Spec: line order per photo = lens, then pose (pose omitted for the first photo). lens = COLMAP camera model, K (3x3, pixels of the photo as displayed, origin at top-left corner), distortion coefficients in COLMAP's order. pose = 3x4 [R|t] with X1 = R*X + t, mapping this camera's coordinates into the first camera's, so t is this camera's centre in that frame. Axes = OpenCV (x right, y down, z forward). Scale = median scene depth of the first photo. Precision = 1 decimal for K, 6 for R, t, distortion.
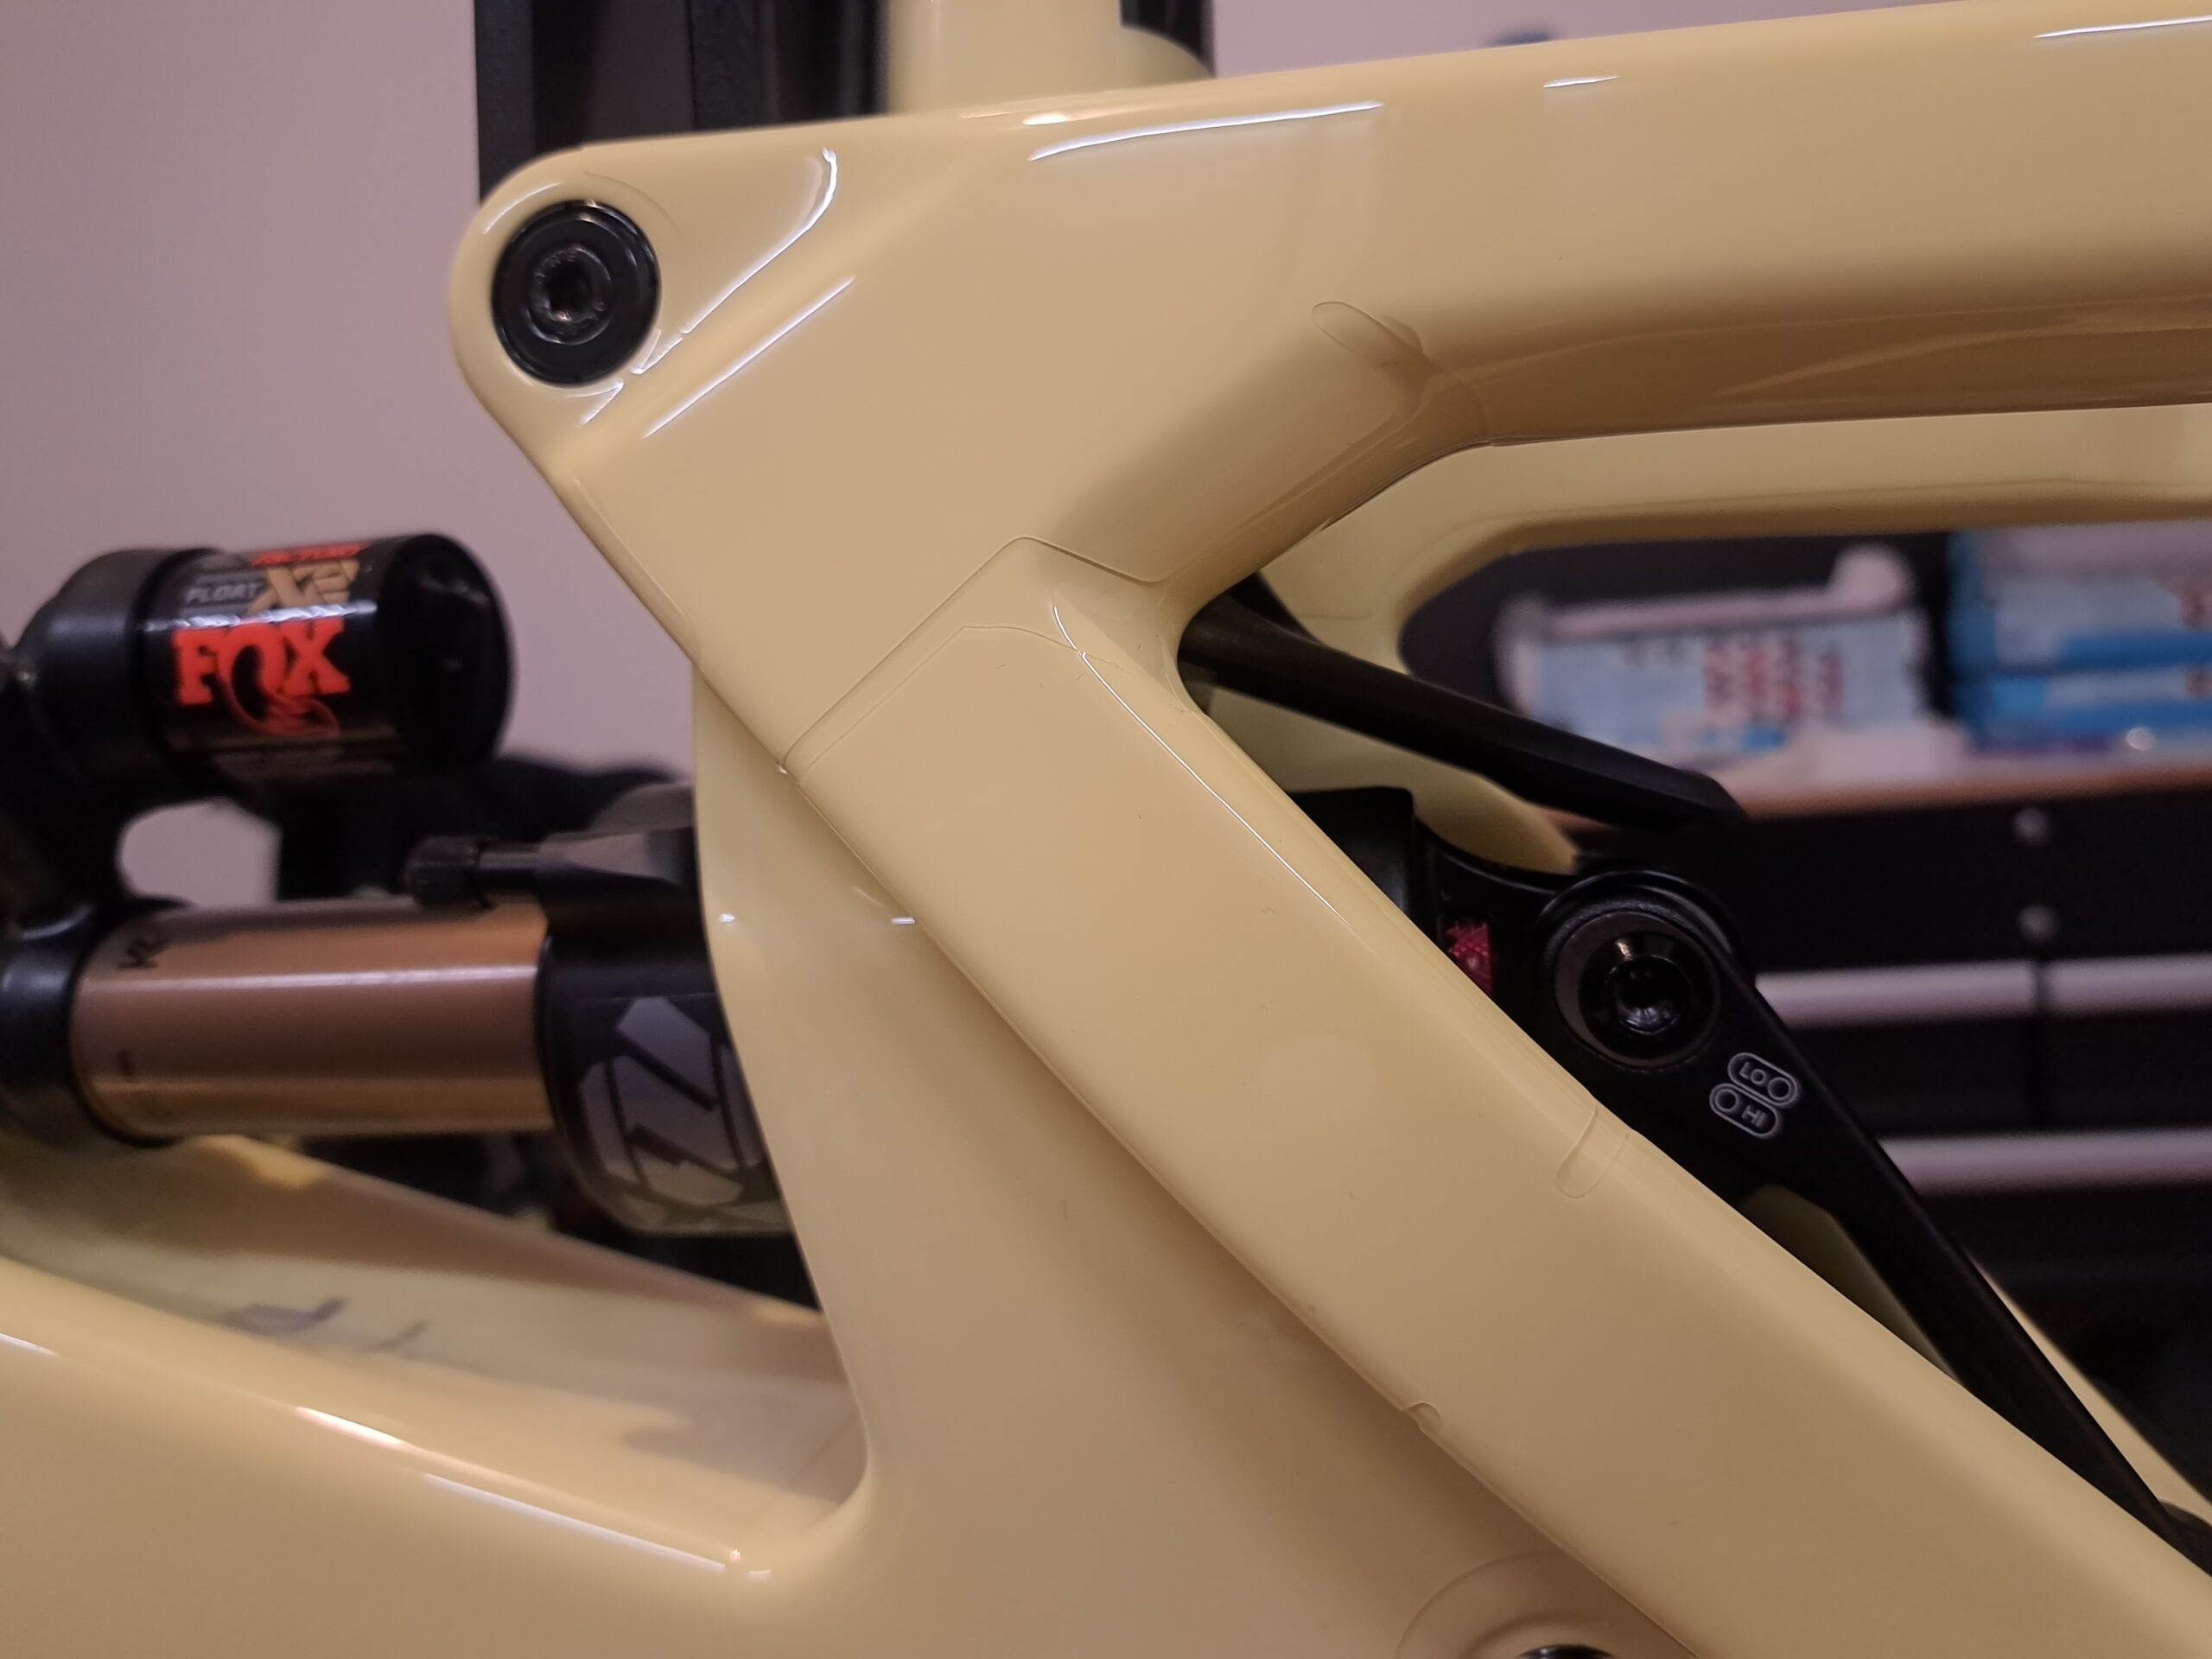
lens RADIAL K [[1864.1, 0, 1150.8], [0, 1864.1, 831.3], [0, 0, 1]] dist [0.036111, -0.014880]
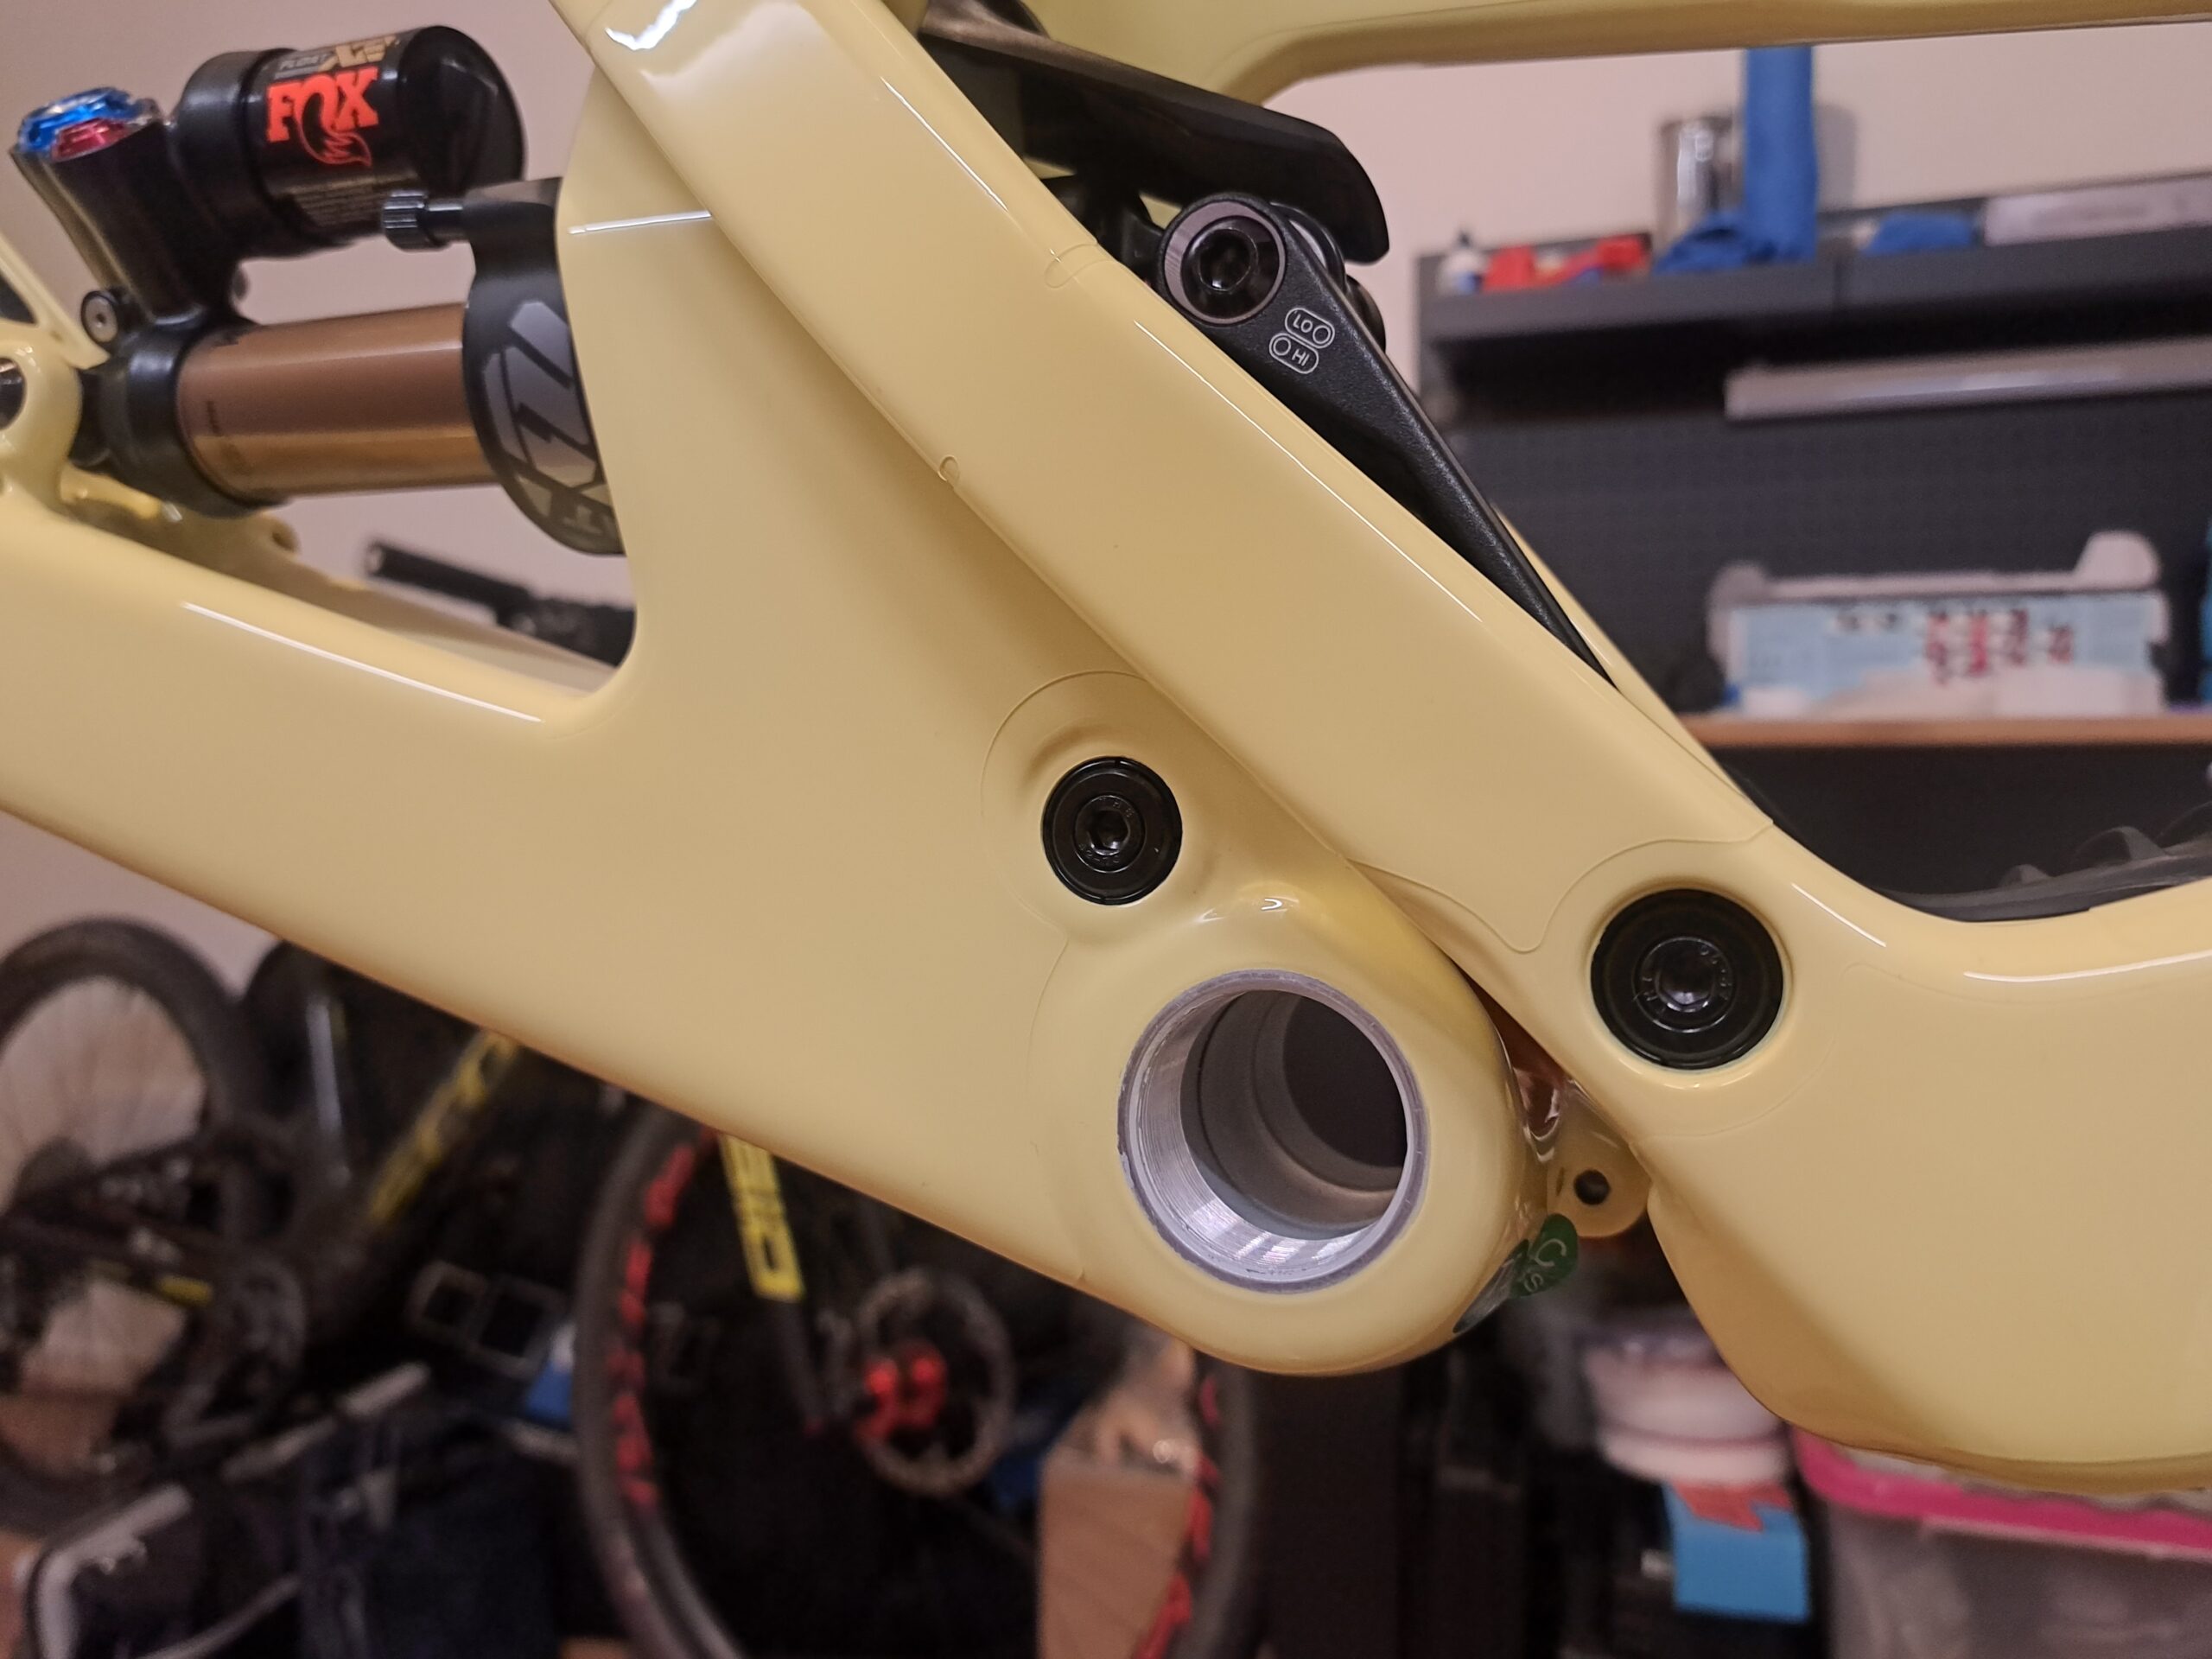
lens RADIAL K [[1864.1, 0, 1109.7], [0, 1864.1, 845.8], [0, 0, 1]] dist [0.036111, -0.014880]
pose [[0.980974, 0.081880, -0.176025, 0.354956], [-0.085333, 0.996279, -0.012127, 0.404614], [0.174377, 0.026917, 0.984311, -0.204647]]
